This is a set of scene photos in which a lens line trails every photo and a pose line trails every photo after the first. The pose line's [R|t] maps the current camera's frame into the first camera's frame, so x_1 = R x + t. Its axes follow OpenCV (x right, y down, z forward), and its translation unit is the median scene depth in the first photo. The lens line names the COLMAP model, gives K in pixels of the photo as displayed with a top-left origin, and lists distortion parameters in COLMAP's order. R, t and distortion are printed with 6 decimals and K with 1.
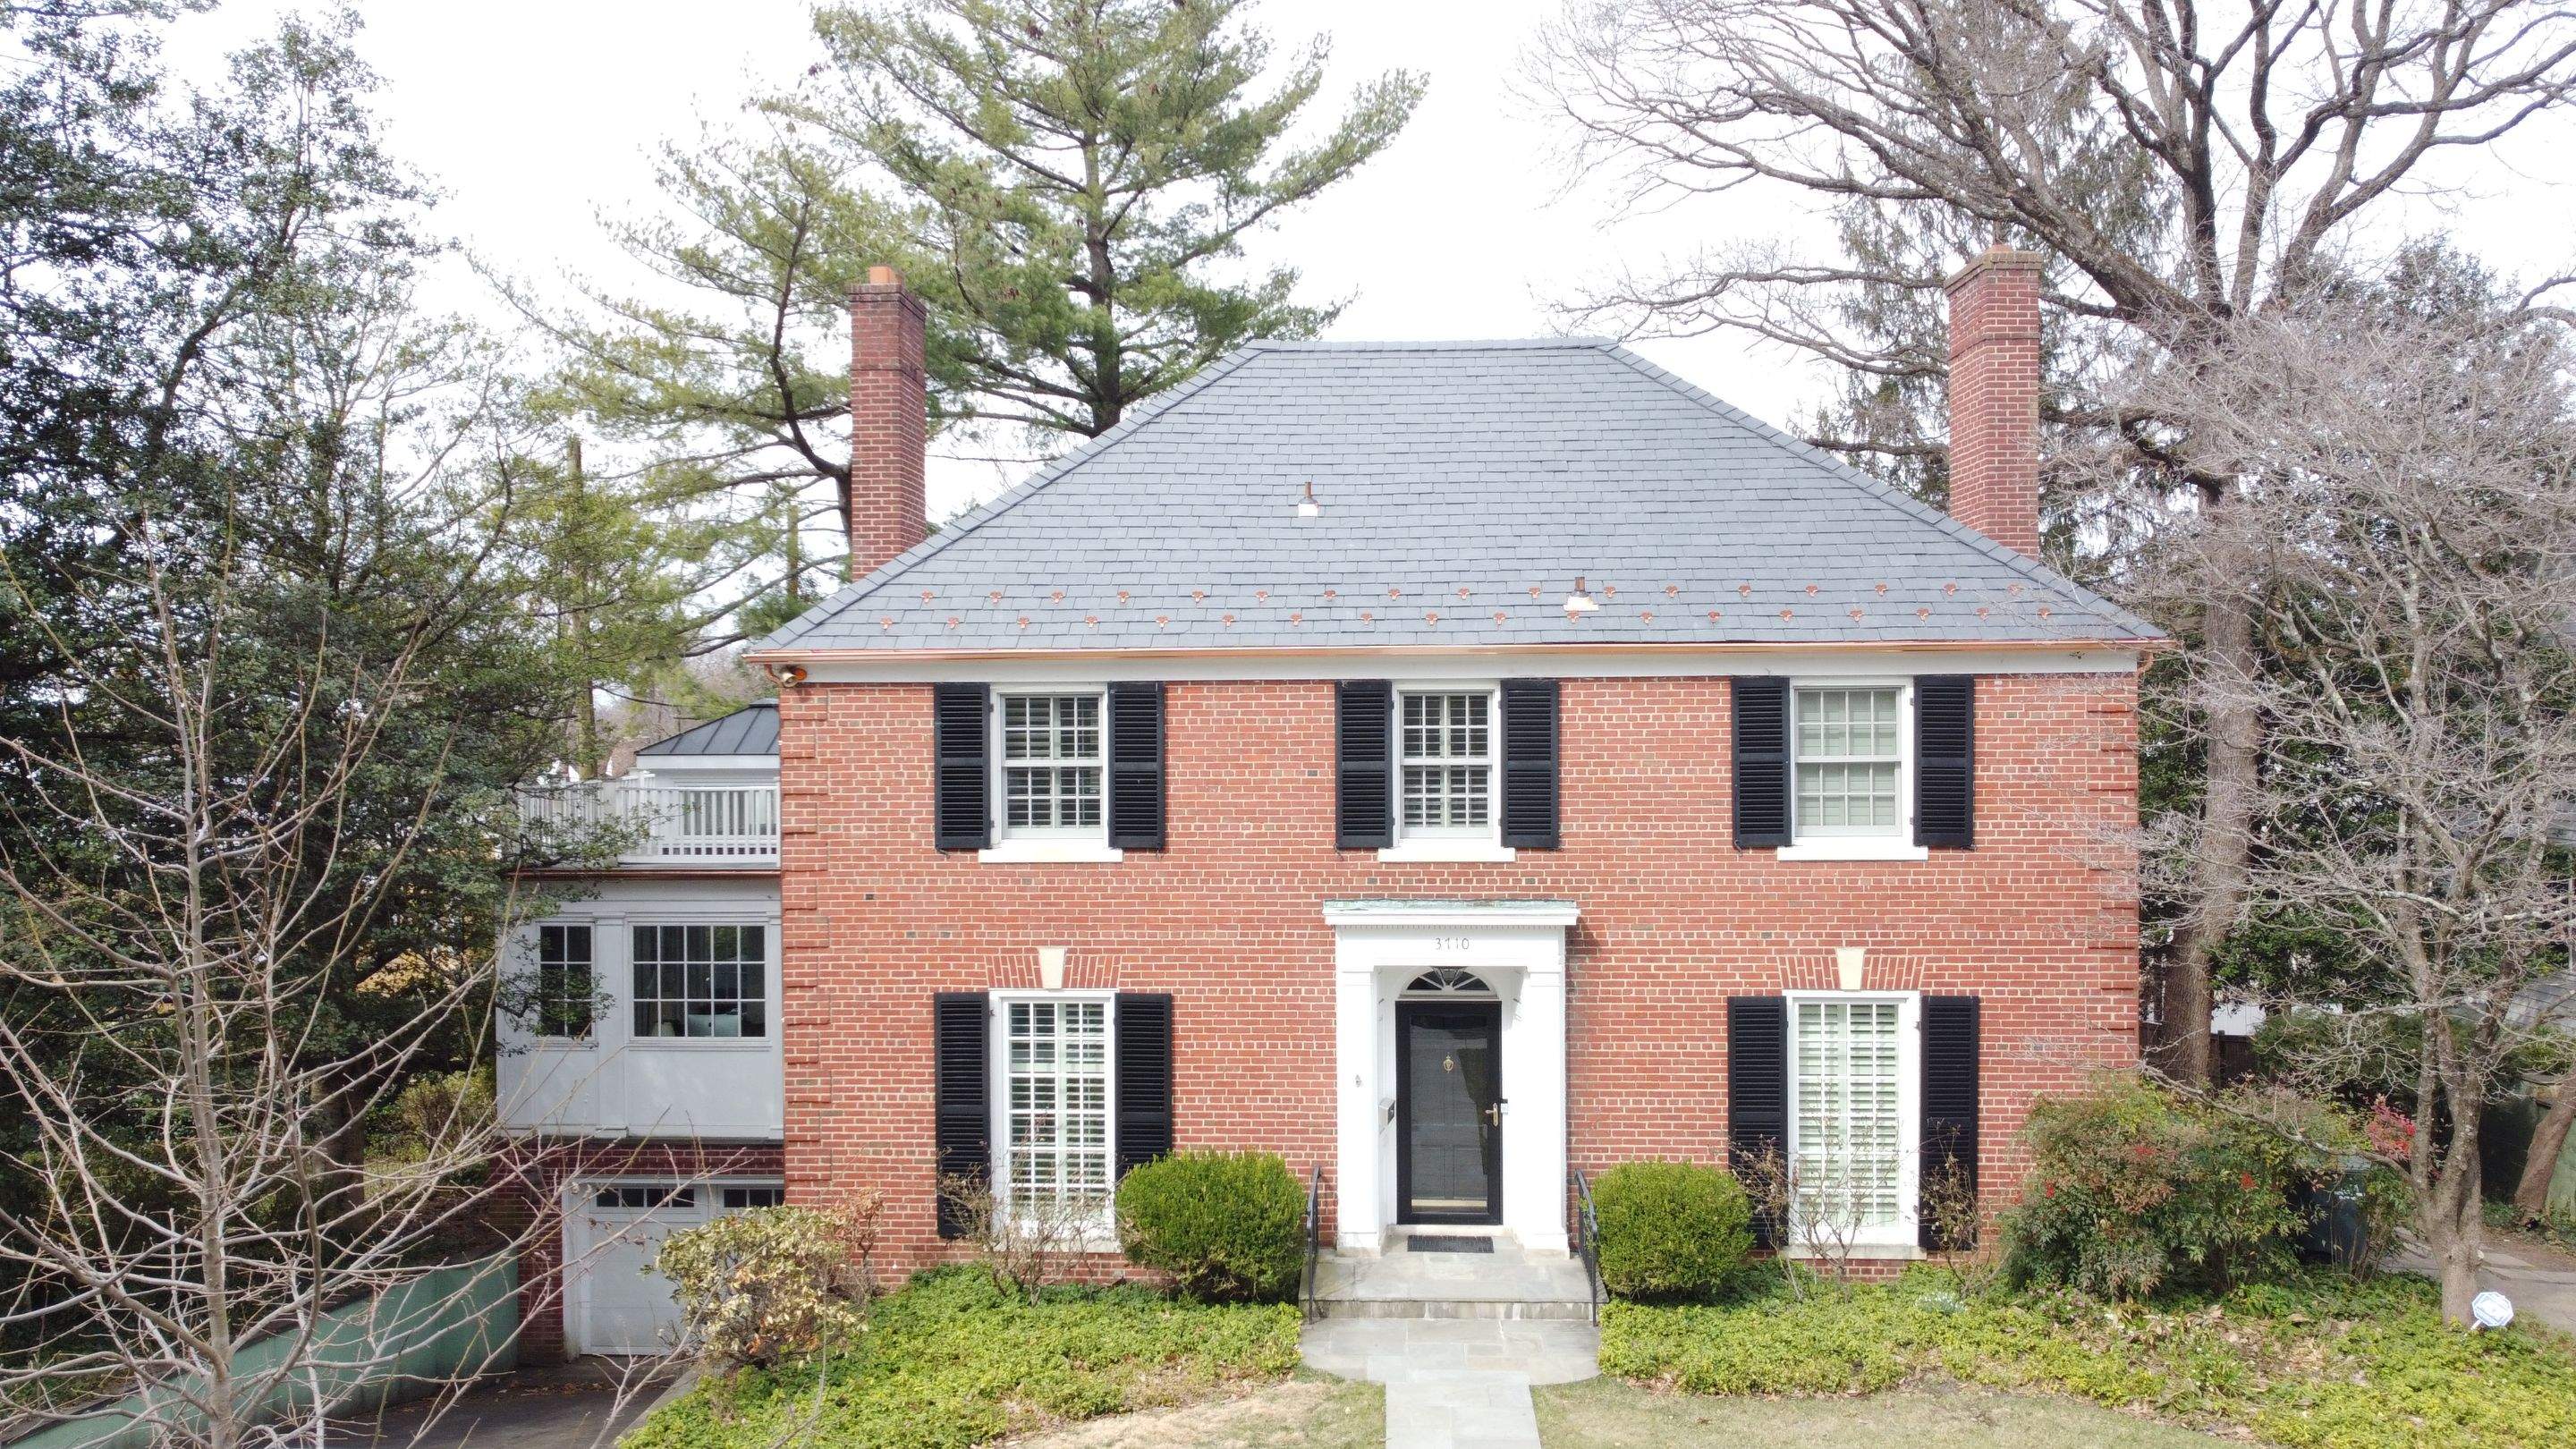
lens RADIAL K [[1857.7, 0, 1288.0], [0, 1857.7, 724.5], [0, 0, 1]] dist [-0.003079, -0.001155]
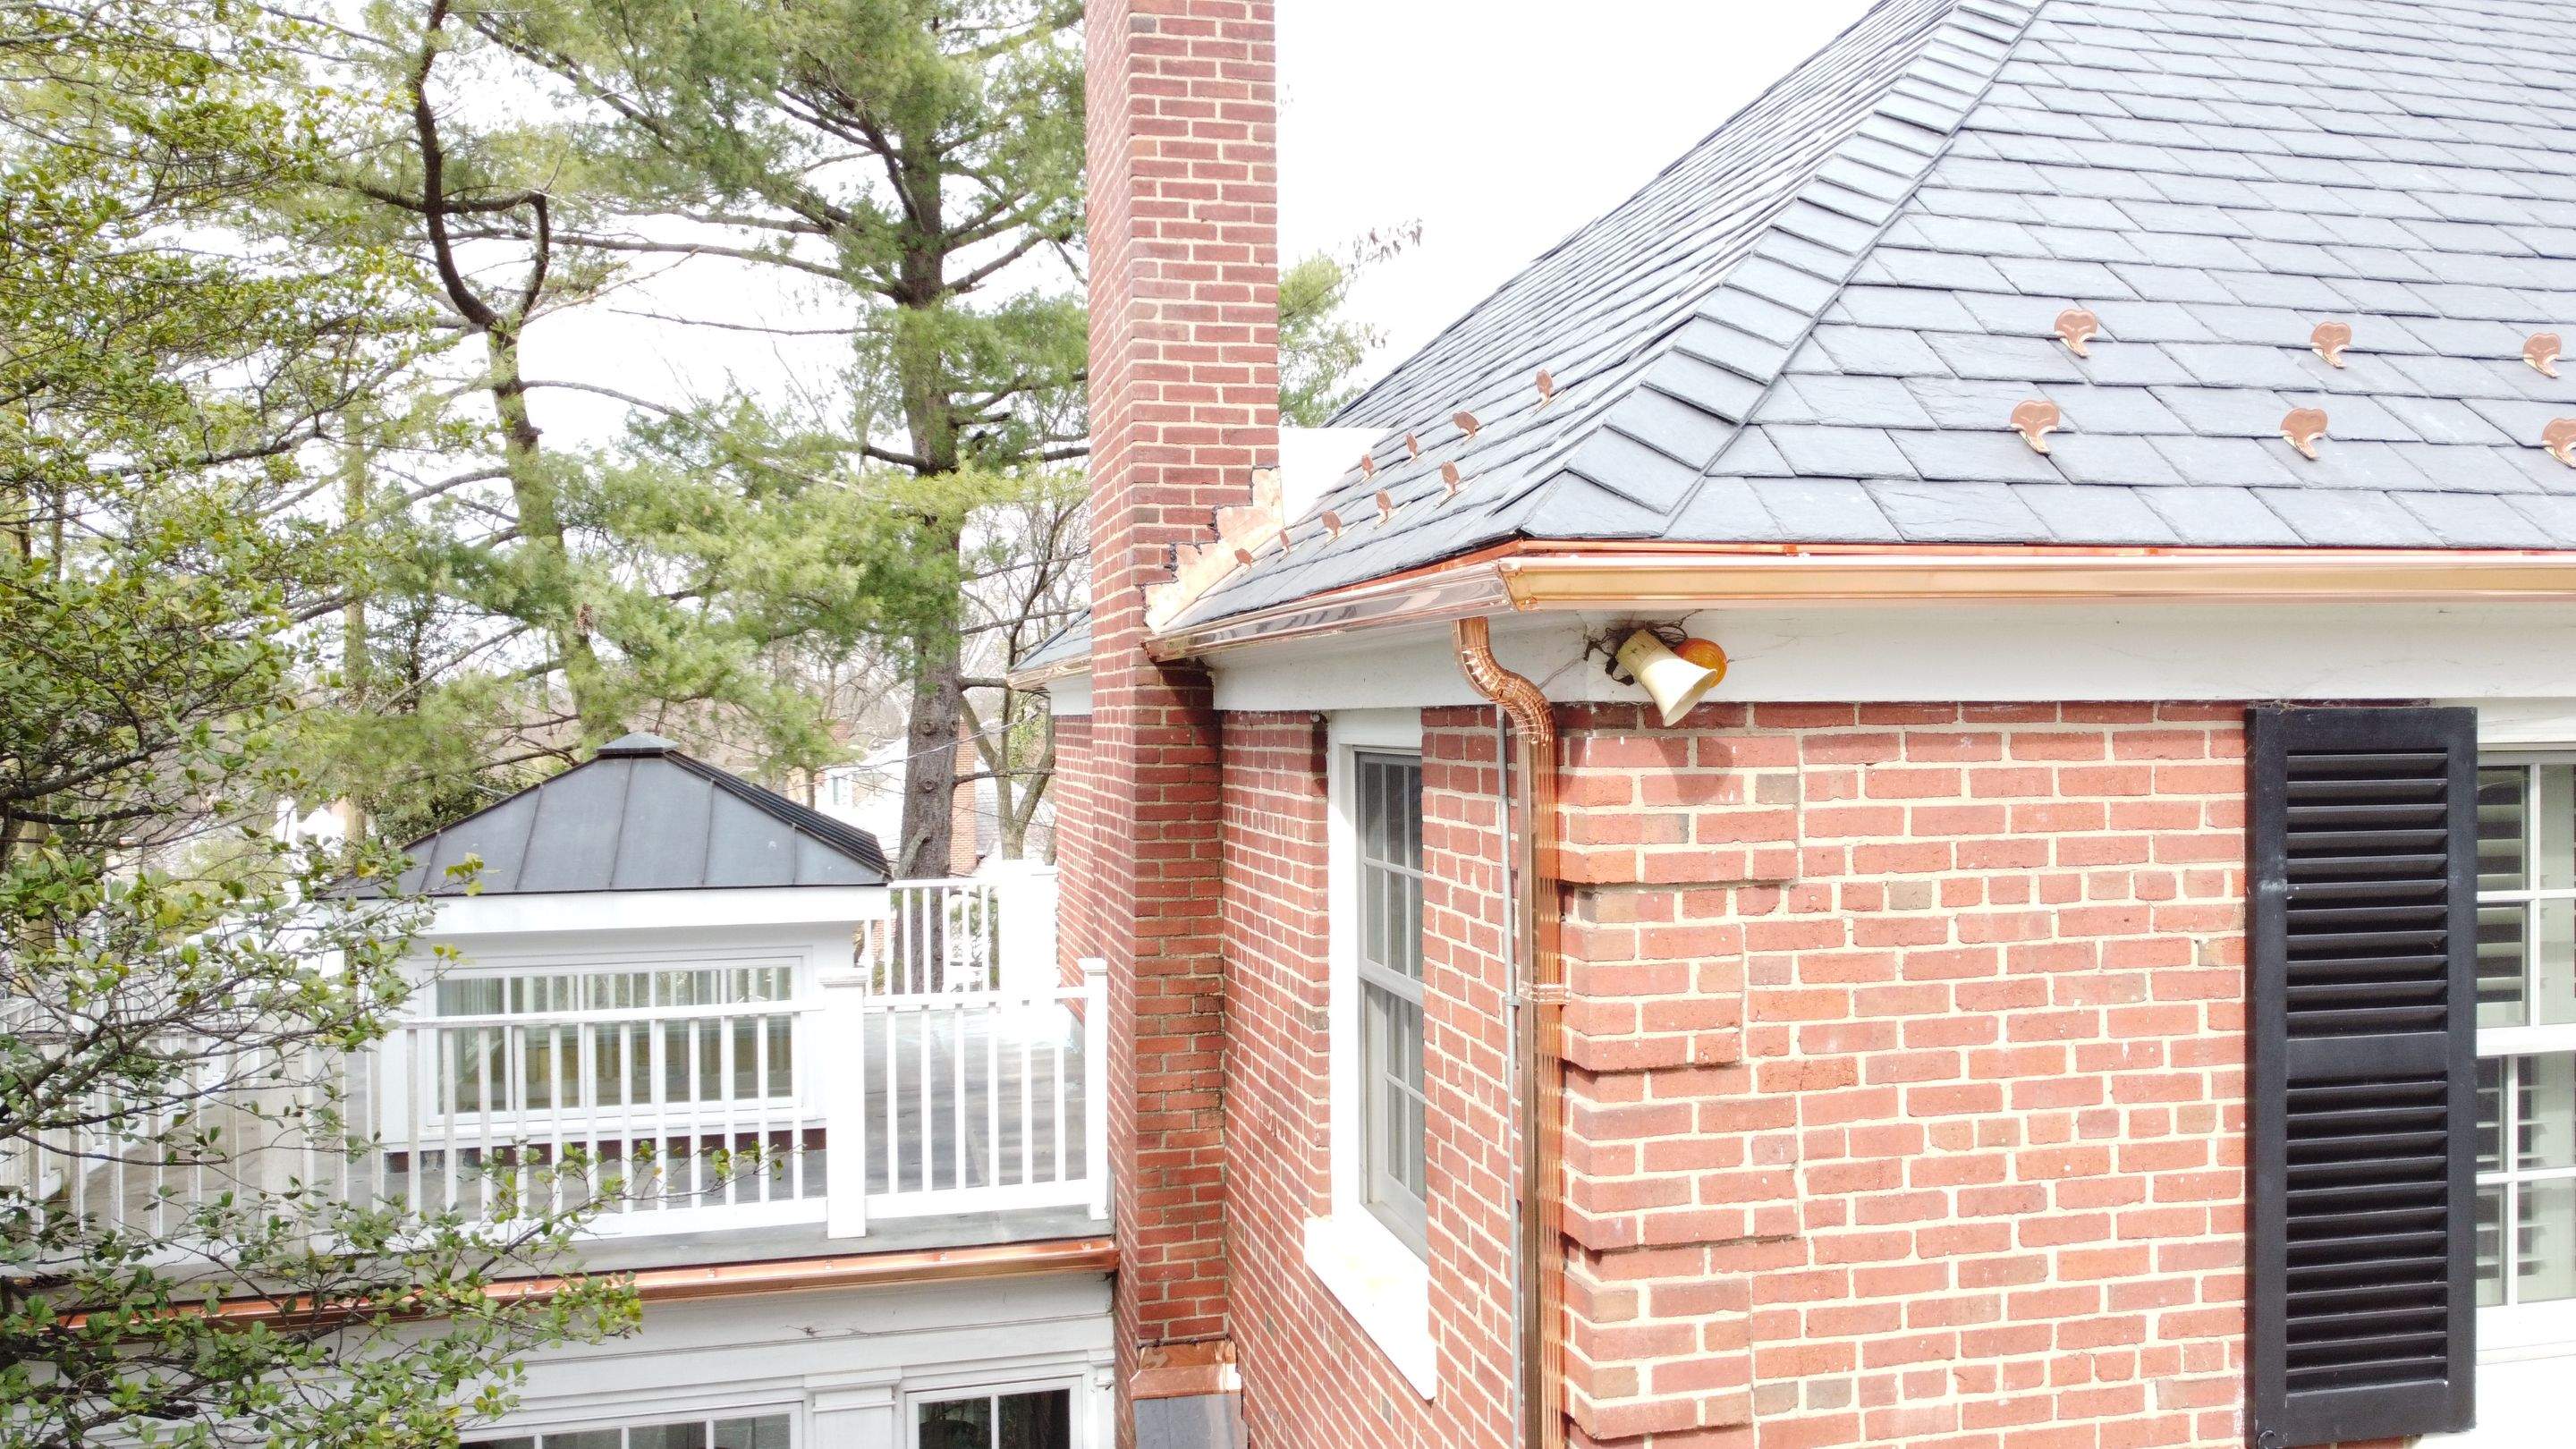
lens RADIAL K [[1857.7, 0, 1288.0], [0, 1857.7, 724.5], [0, 0, 1]] dist [-0.003079, -0.001155]
pose [[0.955160, 0.000647, 0.296089, -0.363873], [0.004507, 0.999850, -0.016726, -0.016686], [-0.296056, 0.017310, 0.955014, 0.816516]]
